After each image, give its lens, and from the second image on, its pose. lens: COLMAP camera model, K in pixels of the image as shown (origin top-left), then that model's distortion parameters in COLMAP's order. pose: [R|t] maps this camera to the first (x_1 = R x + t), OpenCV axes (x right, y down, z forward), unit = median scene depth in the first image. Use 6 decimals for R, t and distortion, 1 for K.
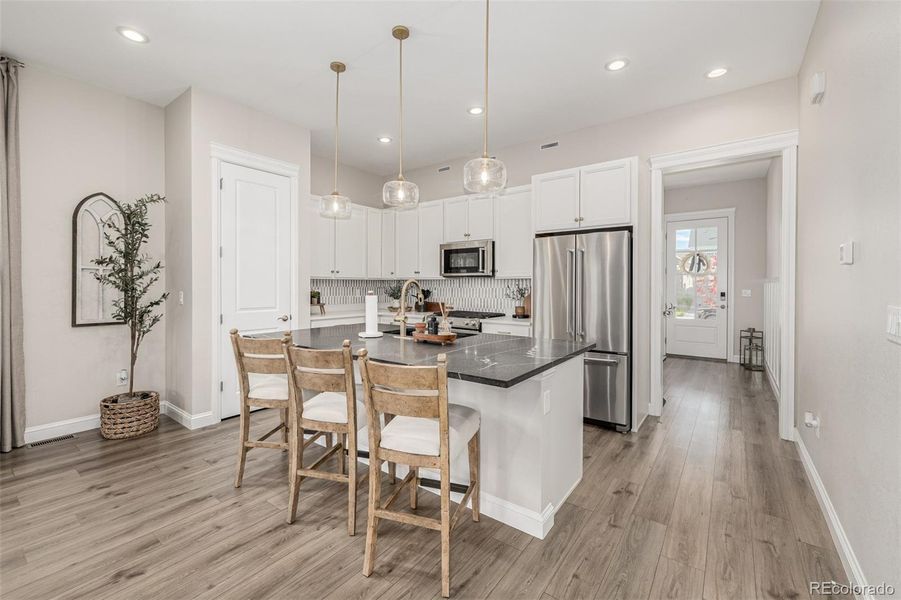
lens RADIAL K [[379.8, 0, 440.5], [0, 379.8, 291.3], [0, 0, 1]] dist [0.000582, 0.002001]
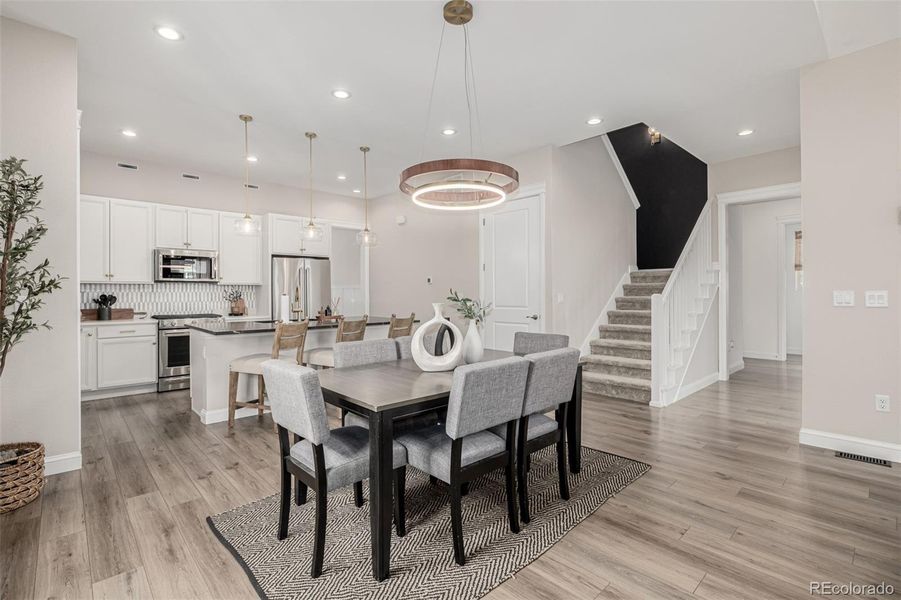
lens RADIAL K [[418.1, 0, 451.6], [0, 418.1, 299.2], [0, 0, 1]] dist [-0.004897, 0.000058]
pose [[0.159321, -0.018060, 0.987062, -1.522793], [0.019409, 0.999697, 0.015159, 0.011477], [-0.987036, 0.016743, 0.159624, 0.098071]]
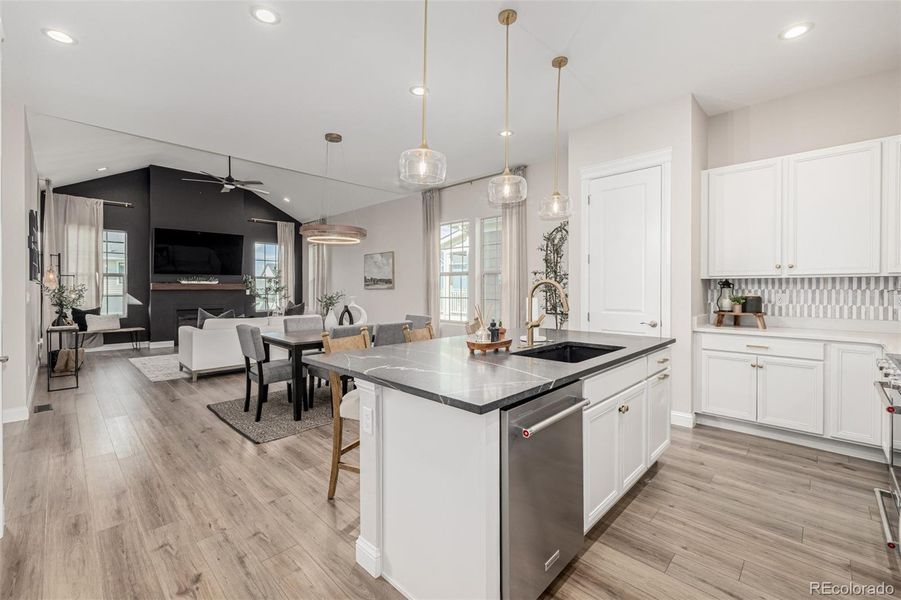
lens RADIAL K [[379.8, 0, 442.7], [0, 379.8, 291.7], [0, 0, 1]] dist [0.000582, 0.002001]
pose [[-0.125651, 0.005661, -0.992058, 0.727526], [-0.015302, 0.999854, 0.007644, -0.005868], [0.991957, 0.016141, -0.125546, 0.818305]]
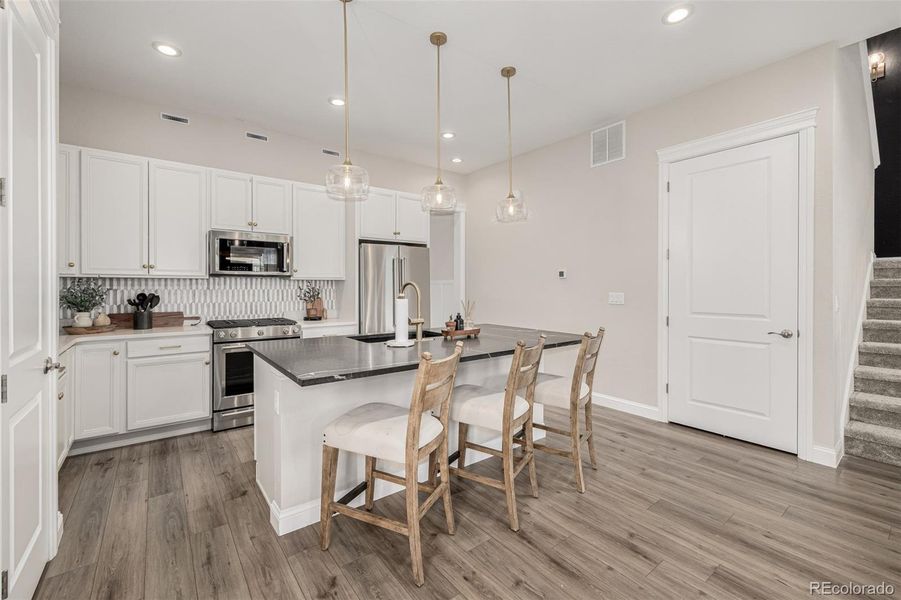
lens RADIAL K [[379.8, 0, 440.9], [0, 379.8, 293.8], [0, 0, 1]] dist [0.000582, 0.002001]
pose [[0.270527, -0.022742, 0.962444, -0.921165], [0.015961, 0.999689, 0.019135, -0.014680], [-0.962580, 0.010185, 0.270806, 0.611154]]
